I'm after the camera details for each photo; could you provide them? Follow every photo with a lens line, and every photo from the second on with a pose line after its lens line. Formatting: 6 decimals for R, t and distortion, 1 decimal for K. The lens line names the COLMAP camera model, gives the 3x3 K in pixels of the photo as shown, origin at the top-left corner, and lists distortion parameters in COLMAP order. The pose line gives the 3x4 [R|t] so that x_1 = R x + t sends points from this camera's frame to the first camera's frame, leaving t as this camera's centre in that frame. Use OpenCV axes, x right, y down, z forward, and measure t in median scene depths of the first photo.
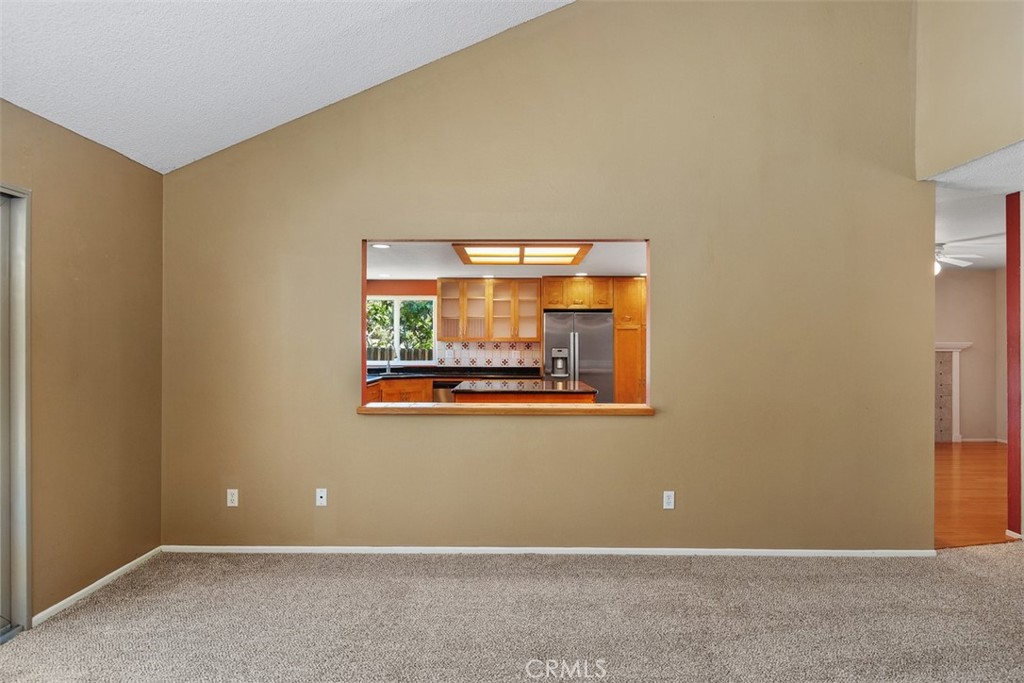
lens RADIAL K [[610.1, 0, 507.6], [0, 610.1, 341.6], [0, 0, 1]] dist [-0.010267, 0.002321]
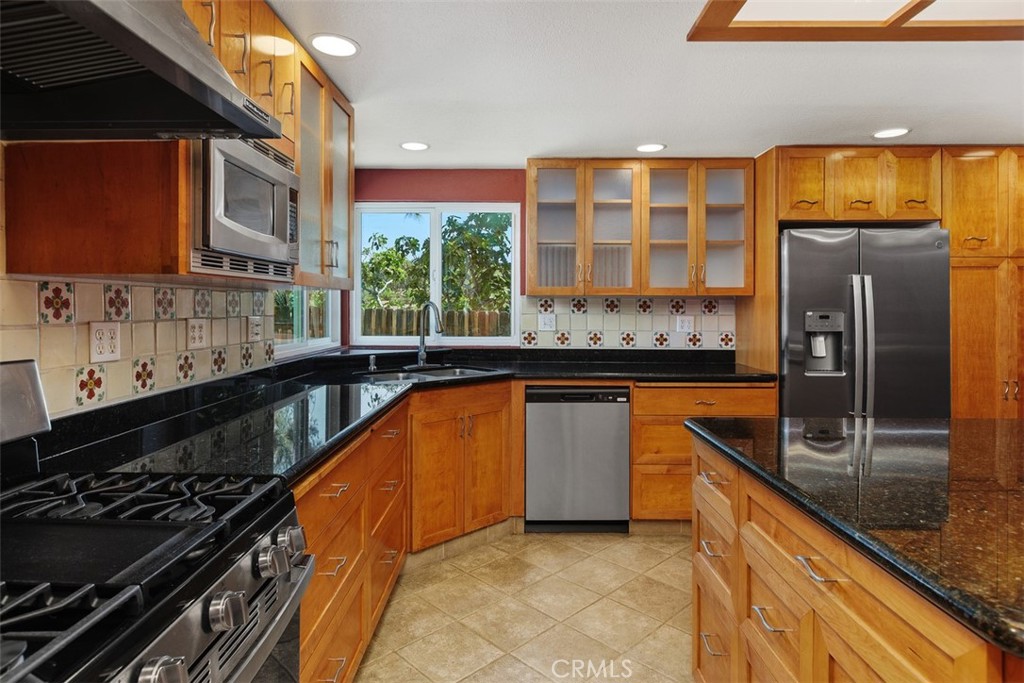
lens RADIAL K [[575.8, 0, 508.6], [0, 575.8, 306.3], [0, 0, 1]] dist [0.006293, 0.000473]
pose [[0.999997, -0.001890, -0.001247, -0.136046], [0.001900, 0.999967, 0.007862, 0.003790], [0.001232, -0.007864, 0.999968, 0.587719]]
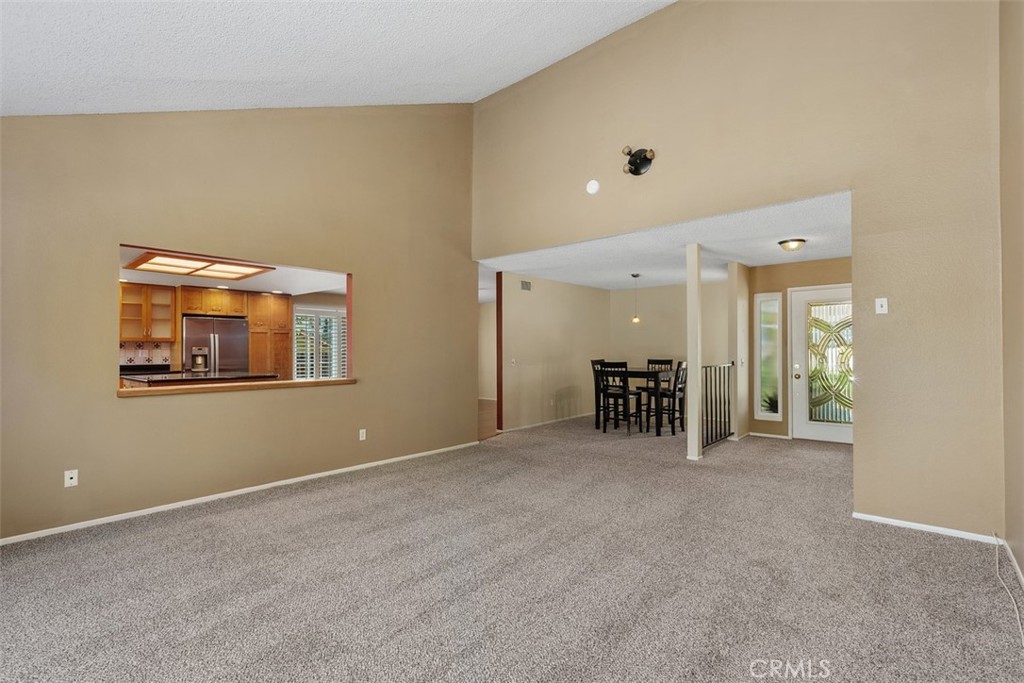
lens RADIAL K [[468.9, 0, 510.3], [0, 468.9, 347.7], [0, 0, 1]] dist [0.004540, 0.001491]
pose [[0.655282, 0.000589, 0.755384, -0.210009], [0.000642, 0.999999, -0.001336, 0.013581], [-0.755384, 0.001360, 0.655281, -0.061857]]
